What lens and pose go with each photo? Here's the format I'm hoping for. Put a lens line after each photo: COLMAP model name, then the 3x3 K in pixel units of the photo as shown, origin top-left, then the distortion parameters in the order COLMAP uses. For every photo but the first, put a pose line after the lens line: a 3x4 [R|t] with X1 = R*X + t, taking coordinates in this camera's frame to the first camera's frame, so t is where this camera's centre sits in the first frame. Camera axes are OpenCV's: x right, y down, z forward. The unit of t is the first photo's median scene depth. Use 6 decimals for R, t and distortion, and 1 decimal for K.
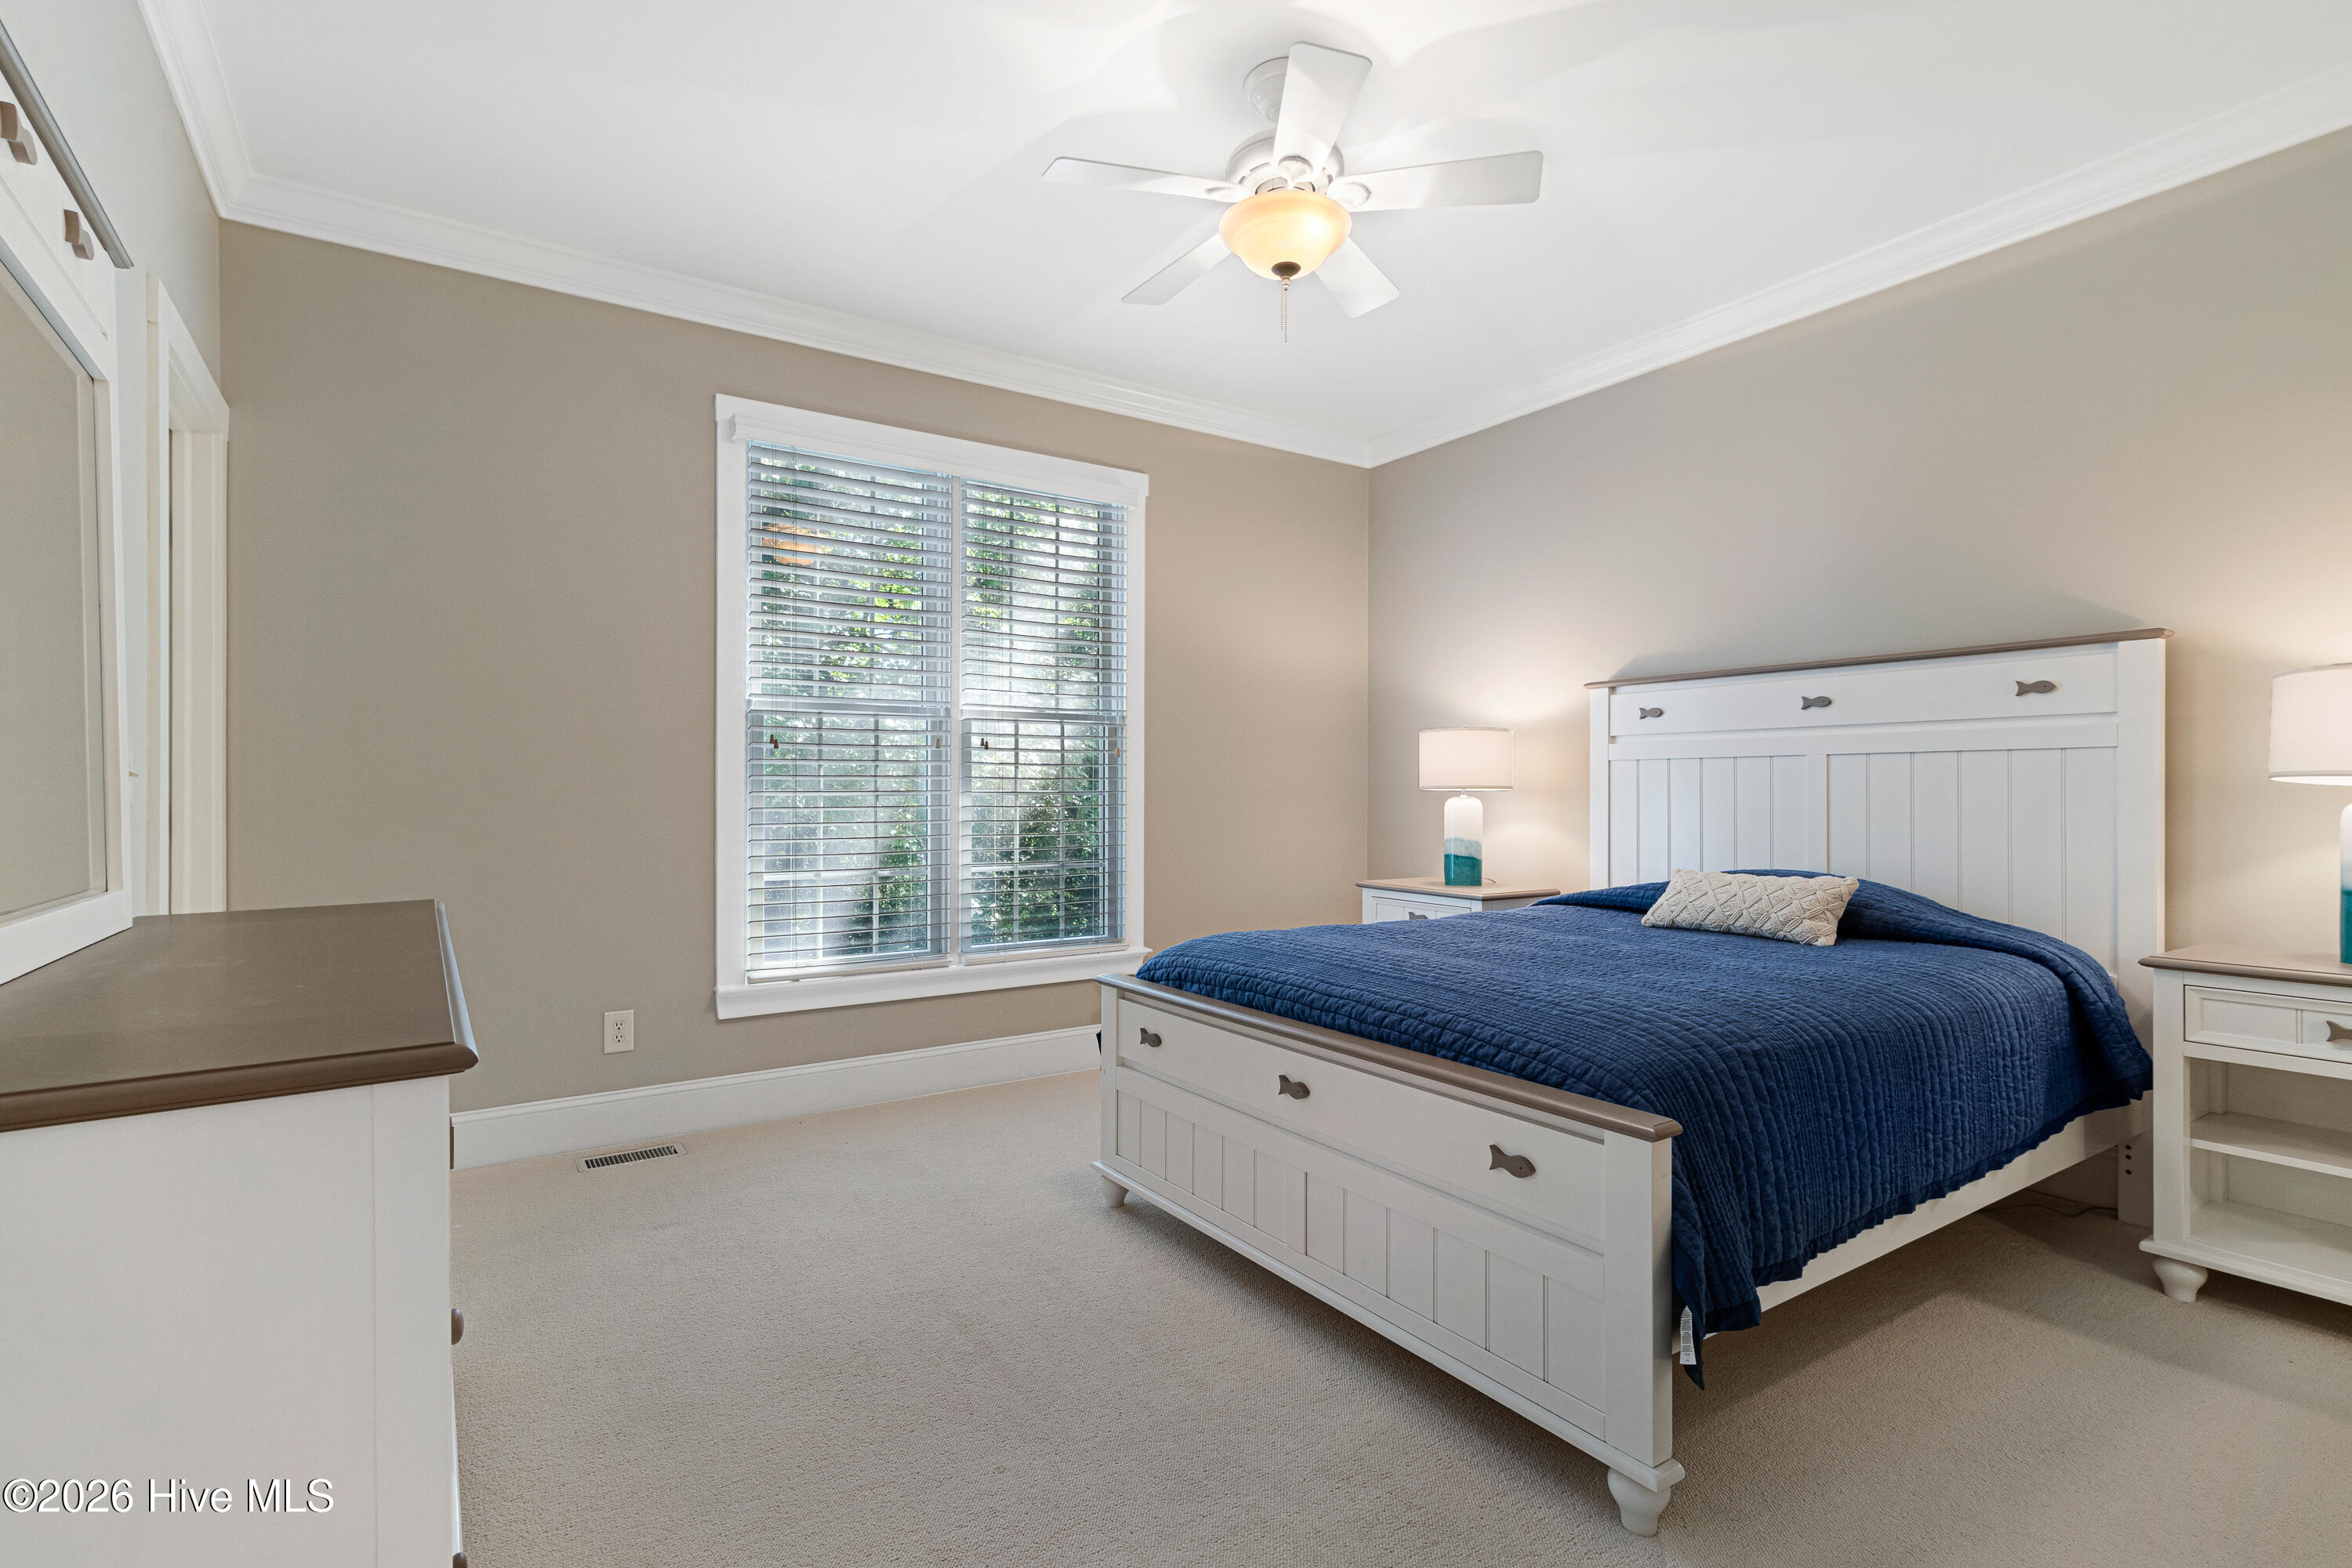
lens RADIAL K [[1113.0, 0, 1175.9], [0, 1113.0, 786.8], [0, 0, 1]] dist [0.004533, 0.002019]
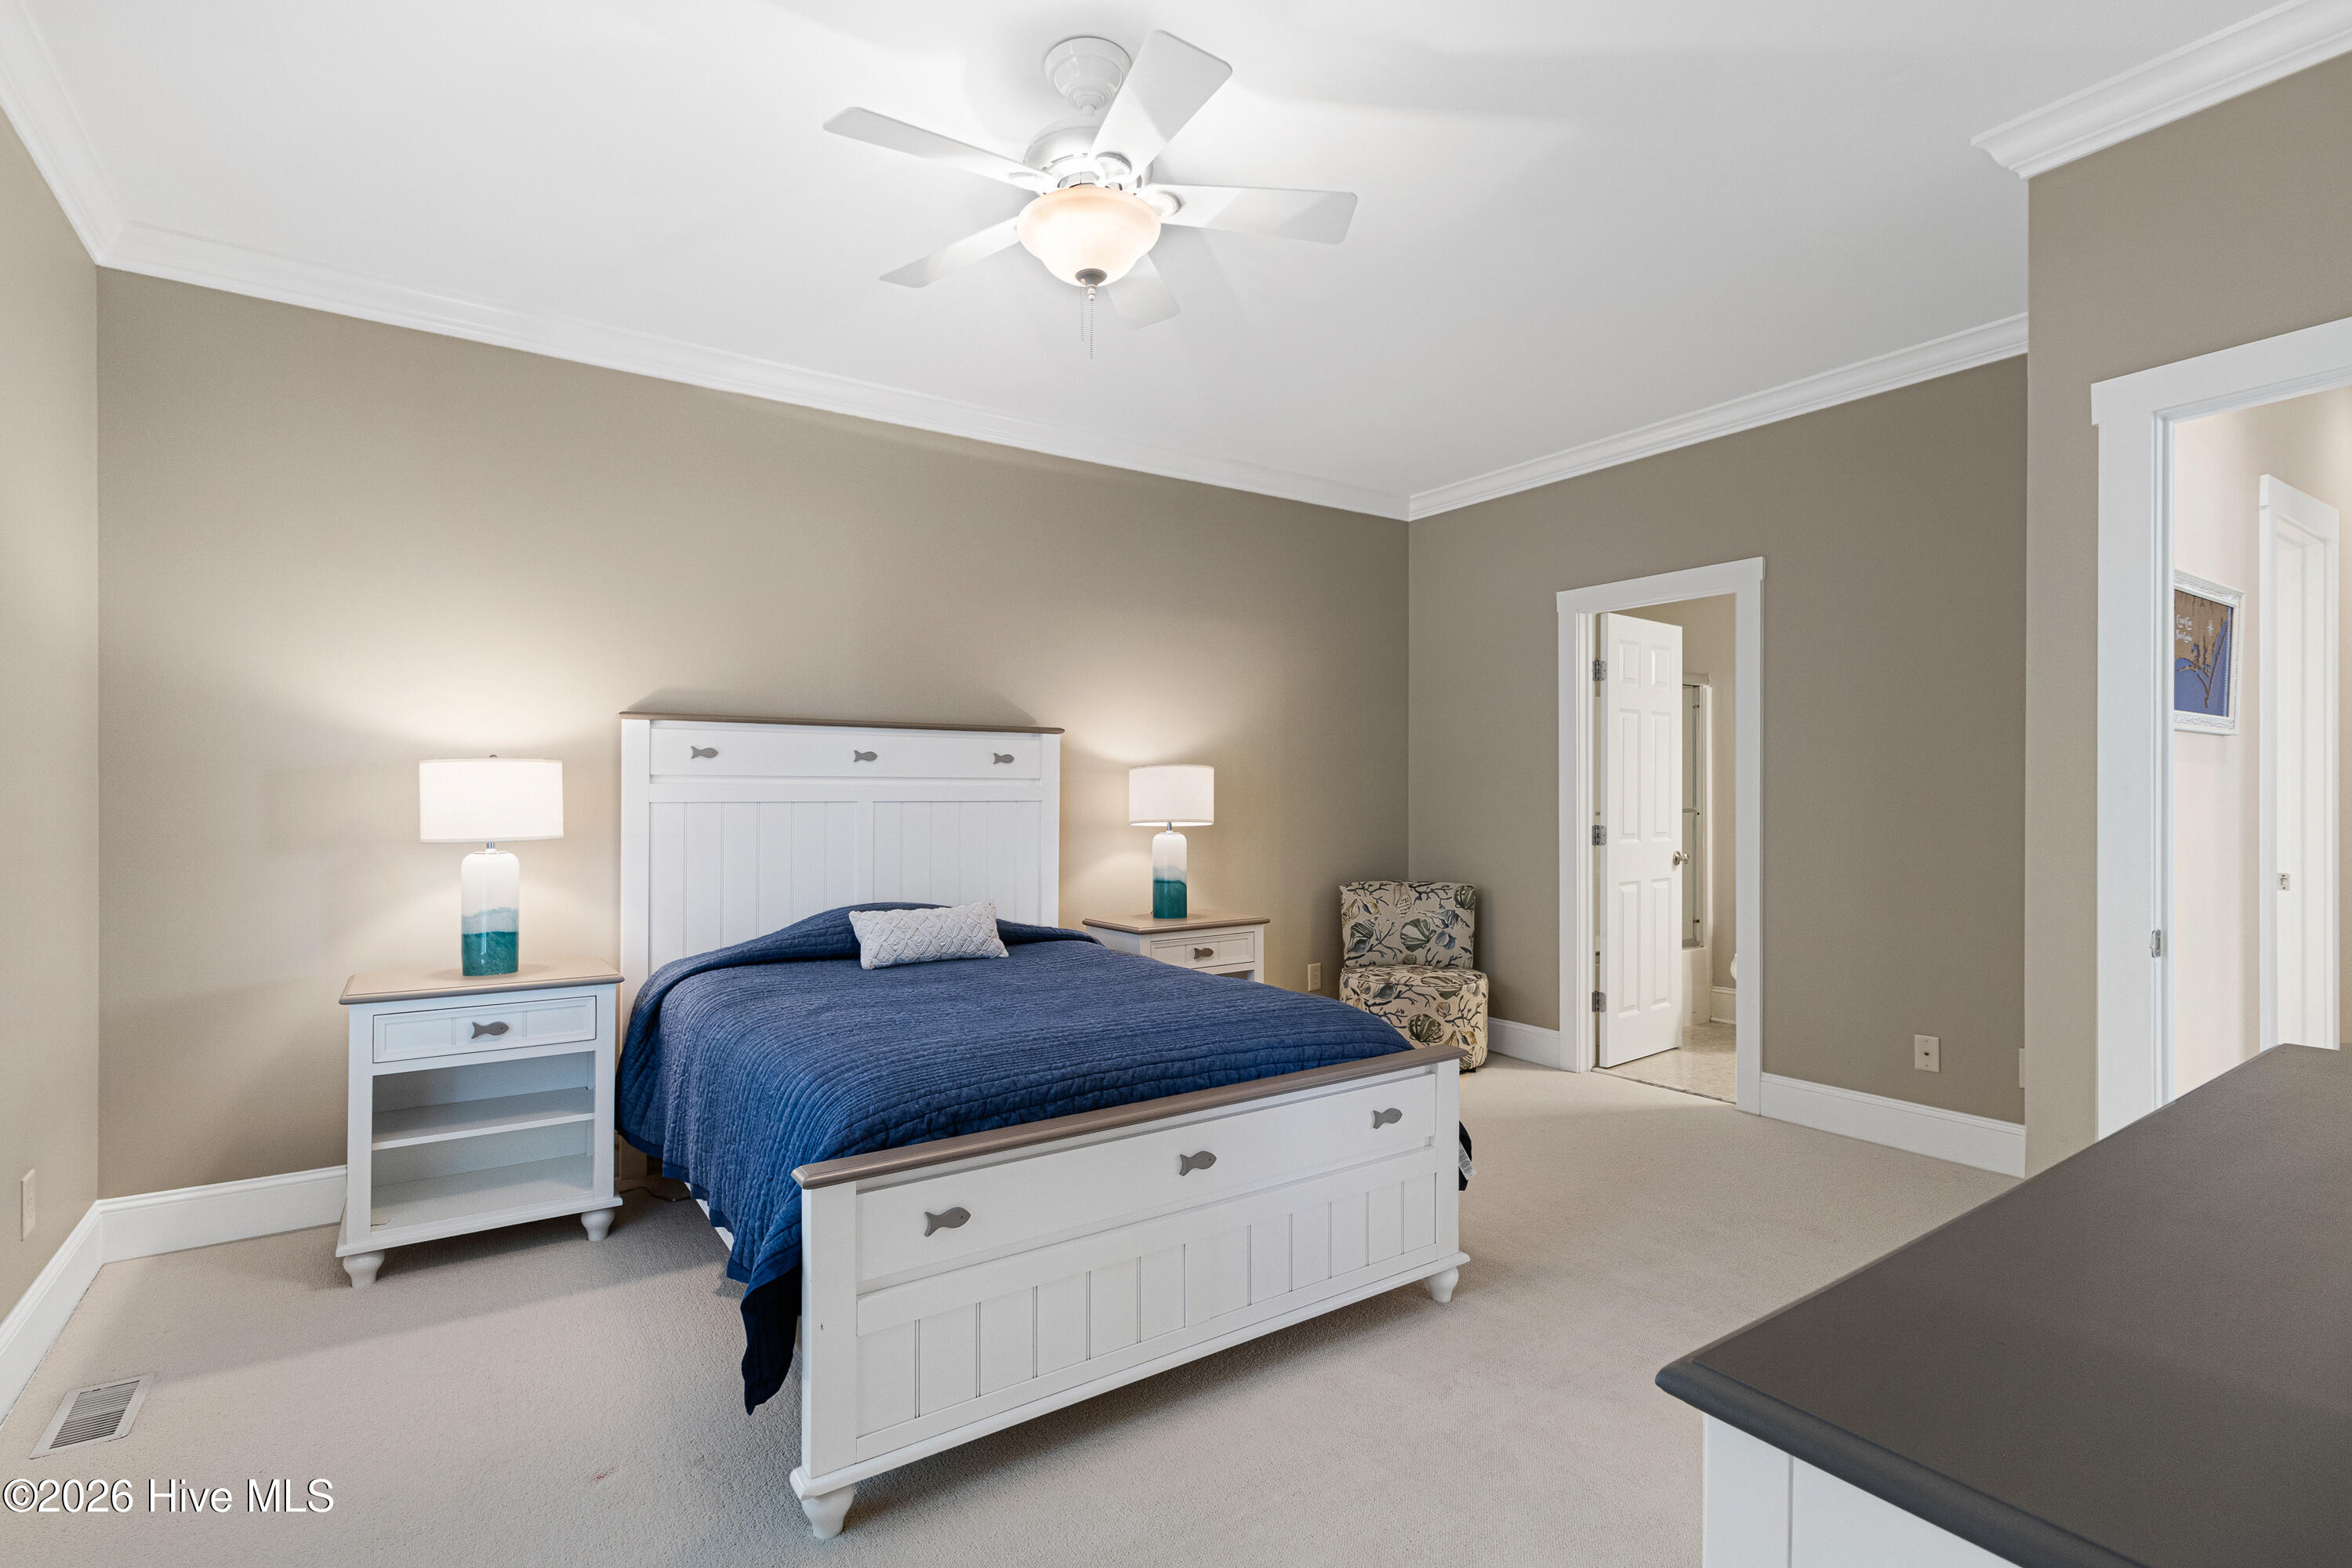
lens RADIAL K [[1113.0, 0, 1178.0], [0, 1113.0, 798.7], [0, 0, 1]] dist [0.004533, 0.002019]
pose [[-0.024566, 0.003167, 0.999693, -0.649739], [-0.002904, 0.999991, -0.003239, -0.032205], [-0.999694, -0.002983, -0.024556, 0.781242]]
